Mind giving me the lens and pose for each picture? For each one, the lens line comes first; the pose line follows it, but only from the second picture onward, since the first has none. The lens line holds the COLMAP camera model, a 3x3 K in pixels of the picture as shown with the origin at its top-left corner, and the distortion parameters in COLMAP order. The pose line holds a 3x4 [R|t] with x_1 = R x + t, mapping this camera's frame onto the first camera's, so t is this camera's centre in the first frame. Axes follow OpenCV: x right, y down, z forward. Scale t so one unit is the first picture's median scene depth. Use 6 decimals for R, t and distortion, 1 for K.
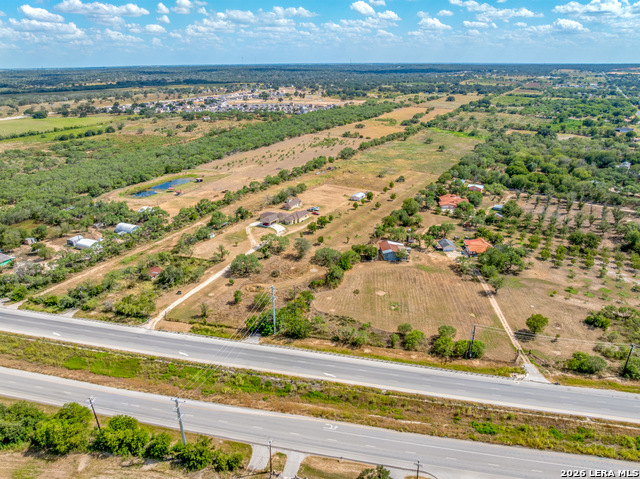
lens RADIAL K [[447.9, 0, 320.0], [0, 447.9, 239.5], [0, 0, 1]] dist [-0.041052, 0.004086]
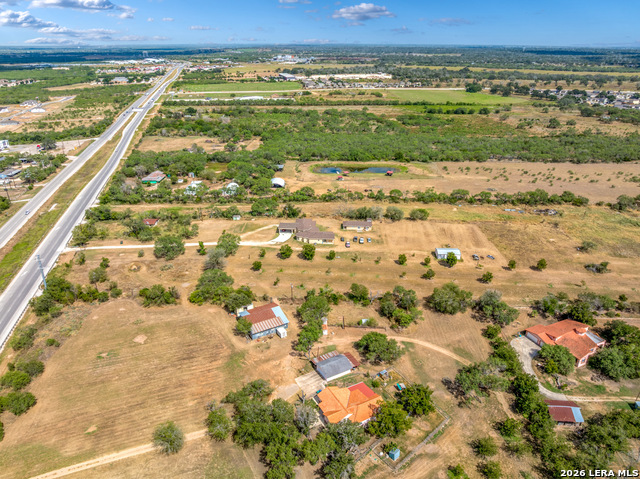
lens RADIAL K [[447.9, 0, 320.0], [0, 447.9, 239.5], [0, 0, 1]] dist [-0.041052, 0.004086]
pose [[0.439436, 0.371583, -0.817816, 0.889960], [-0.337685, 0.911985, 0.232922, -0.342540], [0.832385, 0.173809, 0.526237, 0.857401]]
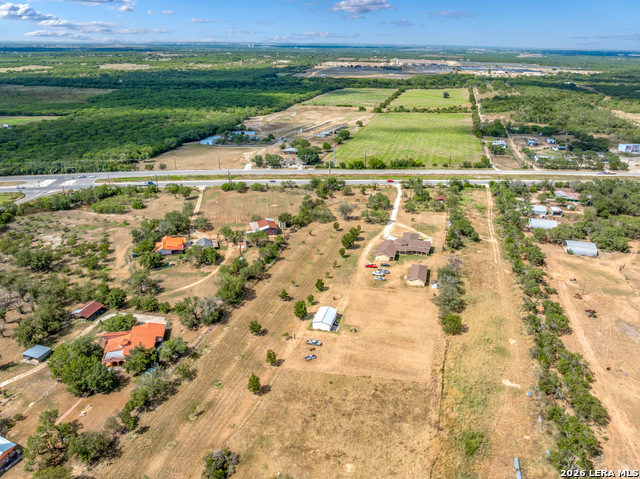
lens RADIAL K [[447.9, 0, 320.0], [0, 447.9, 239.5], [0, 0, 1]] dist [-0.041052, 0.004086]
pose [[-0.972923, 0.090722, -0.212580, 0.322224], [-0.088826, 0.702348, 0.706270, -0.865839], [0.213379, 0.706029, -0.675272, 2.166239]]
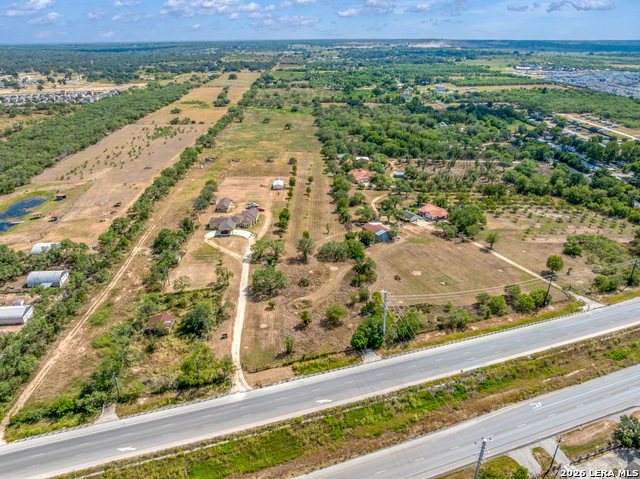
lens RADIAL K [[447.9, 0, 320.0], [0, 447.9, 239.5], [0, 0, 1]] dist [-0.041052, 0.004086]
pose [[0.850831, -0.211885, 0.480824, -0.536770], [0.190672, 0.977217, 0.093230, -0.092569], [-0.489624, 0.012357, 0.871846, 0.238025]]
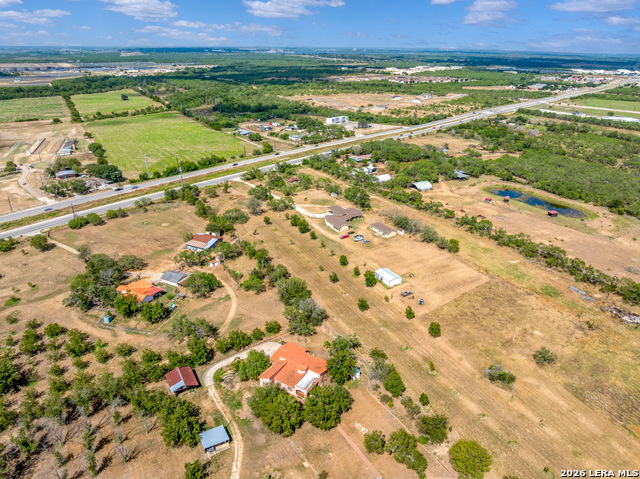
lens RADIAL K [[447.9, 0, 320.0], [0, 447.9, 239.5], [0, 0, 1]] dist [-0.041052, 0.004086]
pose [[-0.501558, 0.346370, -0.792759, 0.990756], [-0.326688, 0.772678, 0.544283, -0.725765], [0.801071, 0.531974, -0.274388, 1.810400]]
